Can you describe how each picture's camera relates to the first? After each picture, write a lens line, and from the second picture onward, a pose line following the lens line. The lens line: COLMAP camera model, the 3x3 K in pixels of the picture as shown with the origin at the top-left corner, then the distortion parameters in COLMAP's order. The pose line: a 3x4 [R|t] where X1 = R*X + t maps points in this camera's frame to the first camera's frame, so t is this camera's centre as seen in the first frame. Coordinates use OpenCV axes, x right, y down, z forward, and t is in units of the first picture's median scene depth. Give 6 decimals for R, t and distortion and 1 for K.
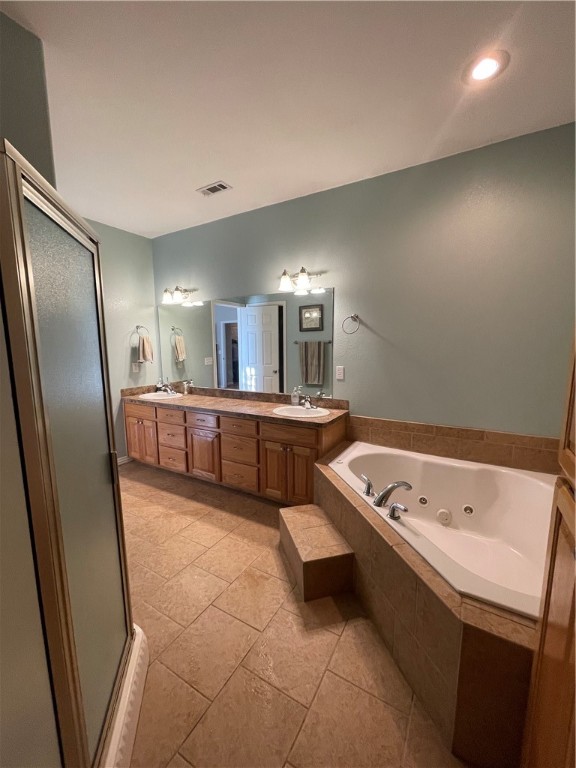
lens RADIAL K [[309.8, 0, 288.6], [0, 309.8, 386.9], [0, 0, 1]] dist [-0.001567, 0.001338]
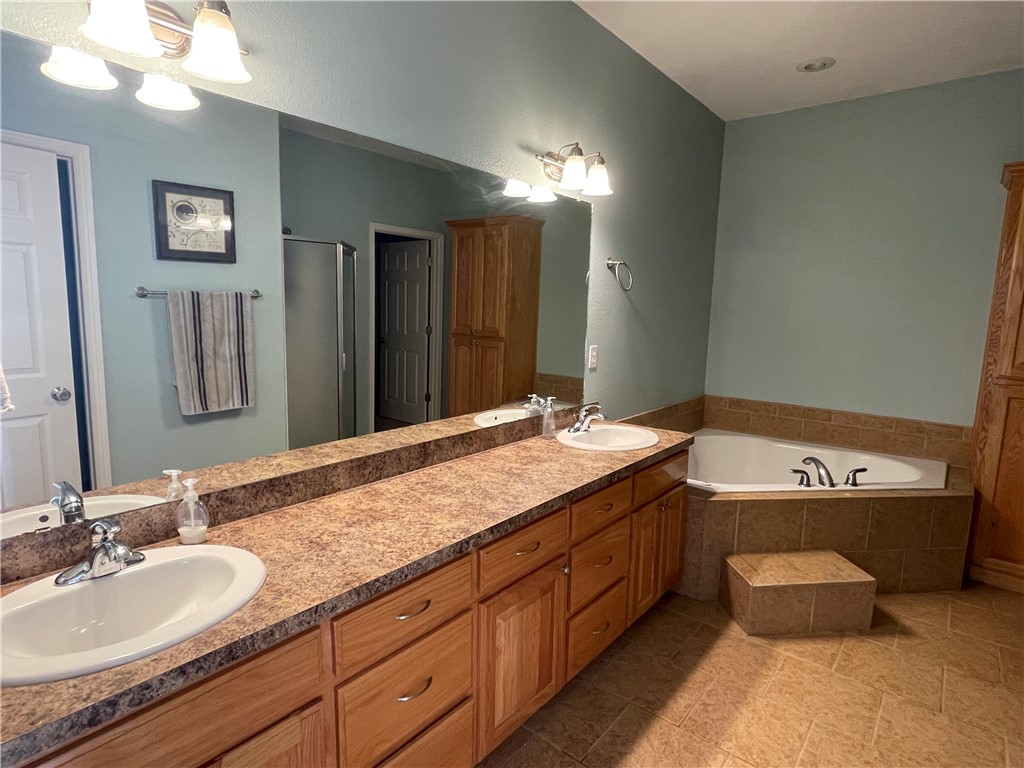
lens RADIAL K [[561.2, 0, 512.1], [0, 561.2, 382.3], [0, 0, 1]] dist [-0.006487, -0.001447]
pose [[0.161250, -0.128381, 0.978528, -0.513179], [0.114392, 0.987252, 0.110675, -0.076256], [-0.980262, 0.094089, 0.173880, 0.567685]]
